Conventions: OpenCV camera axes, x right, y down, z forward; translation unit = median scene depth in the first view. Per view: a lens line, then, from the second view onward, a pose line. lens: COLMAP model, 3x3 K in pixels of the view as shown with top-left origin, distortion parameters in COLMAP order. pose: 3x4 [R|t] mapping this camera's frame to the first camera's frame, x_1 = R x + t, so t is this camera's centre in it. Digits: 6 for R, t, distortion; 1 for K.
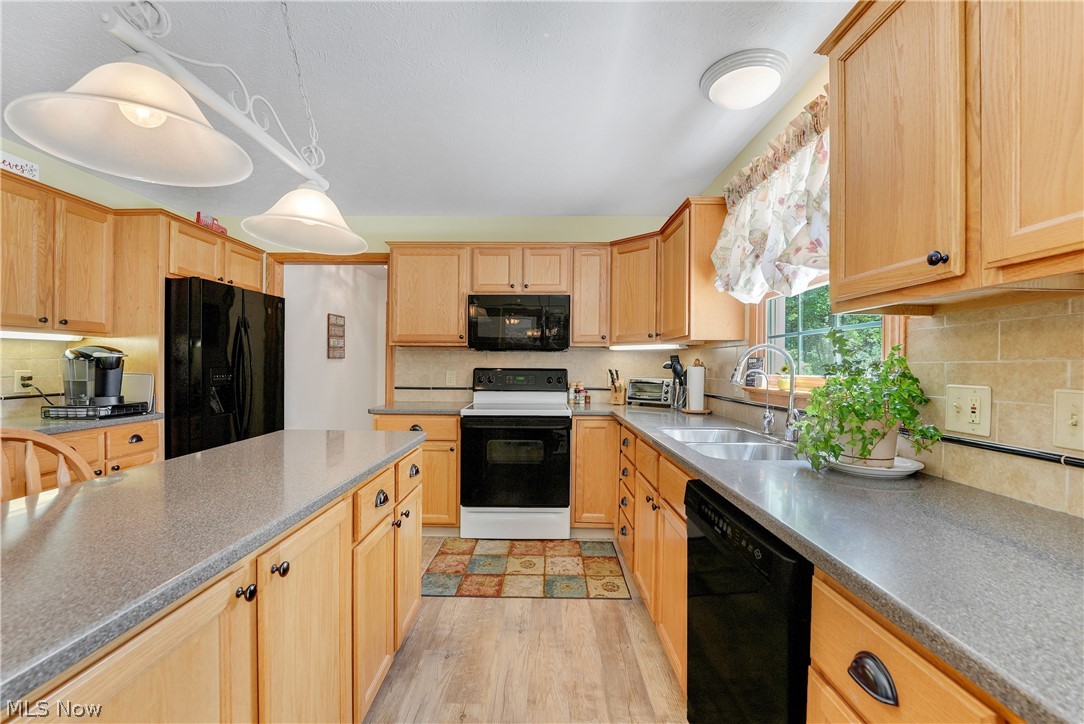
lens RADIAL K [[455.8, 0, 542.5], [0, 455.8, 365.7], [0, 0, 1]] dist [-0.035692, 0.000118]
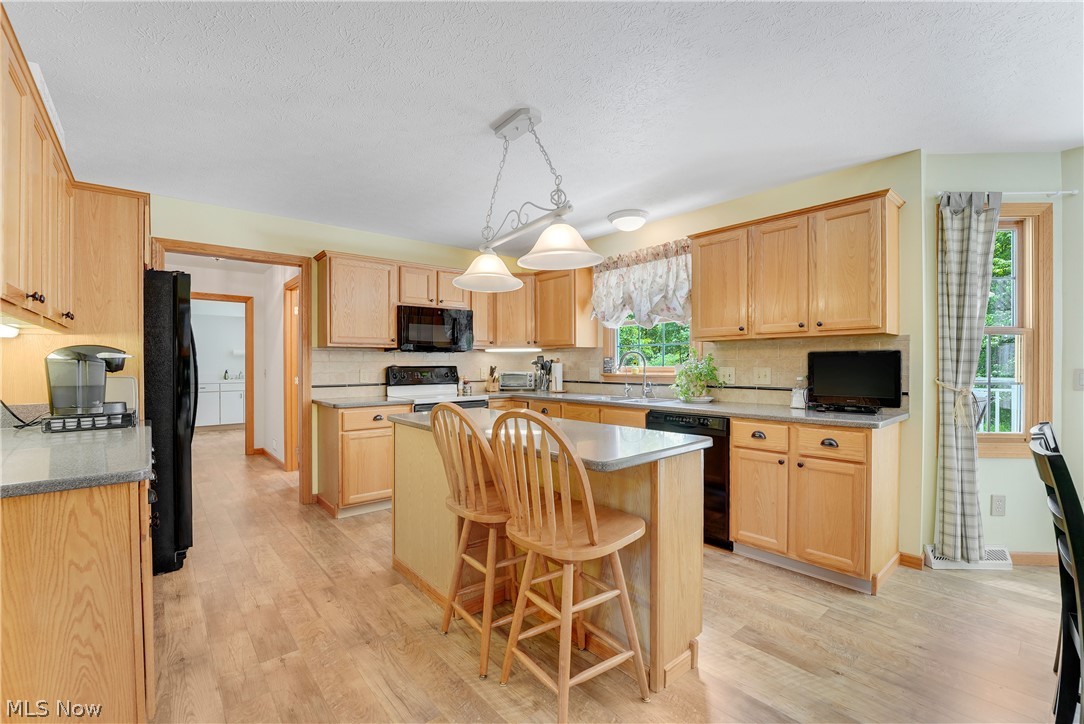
lens RADIAL K [[485.4, 0, 542.0], [0, 485.4, 362.0], [0, 0, 1]] dist [-0.018651, -0.000023]
pose [[0.752477, -0.008225, 0.658567, -0.738874], [0.011420, 0.999935, -0.000559, -0.001059], [-0.658520, 0.007941, 0.752522, -0.212831]]
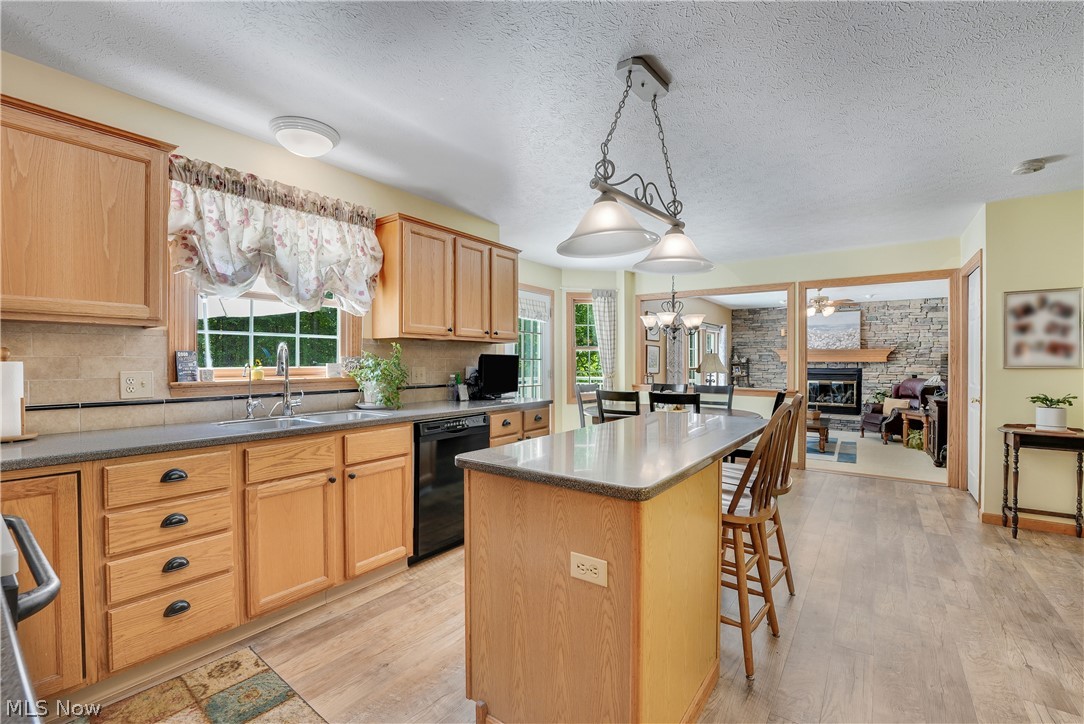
lens RADIAL K [[455.8, 0, 542.5], [0, 455.8, 365.7], [0, 0, 1]] dist [-0.035692, 0.000118]
pose [[-0.812538, -0.011560, 0.582794, -0.504274], [-0.003105, 0.999875, 0.015504, -0.004655], [-0.582900, 0.010788, -0.812472, 0.963609]]
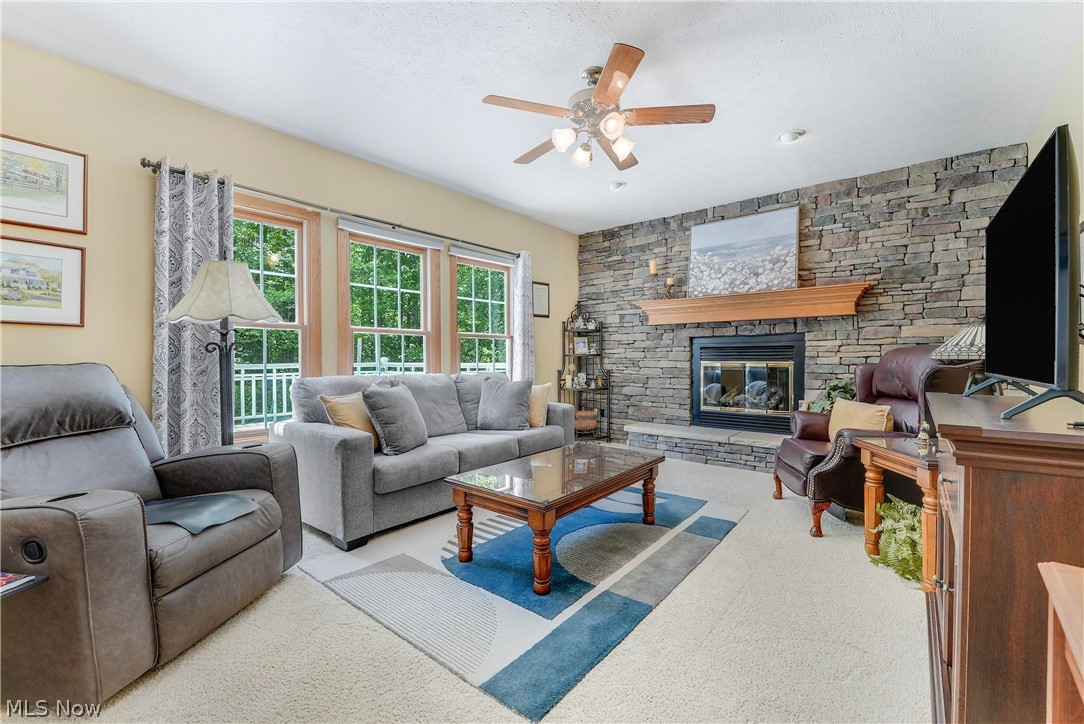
lens RADIAL K [[453.1, 0, 542.0], [0, 453.1, 362.0], [0, 0, 1]] dist [-0.029122, -0.000006]
pose [[-0.773646, -0.008207, 0.633565, -0.746785], [0.002072, 0.999878, 0.015483, 0.120122], [-0.633615, 0.013291, -0.773534, -1.173742]]
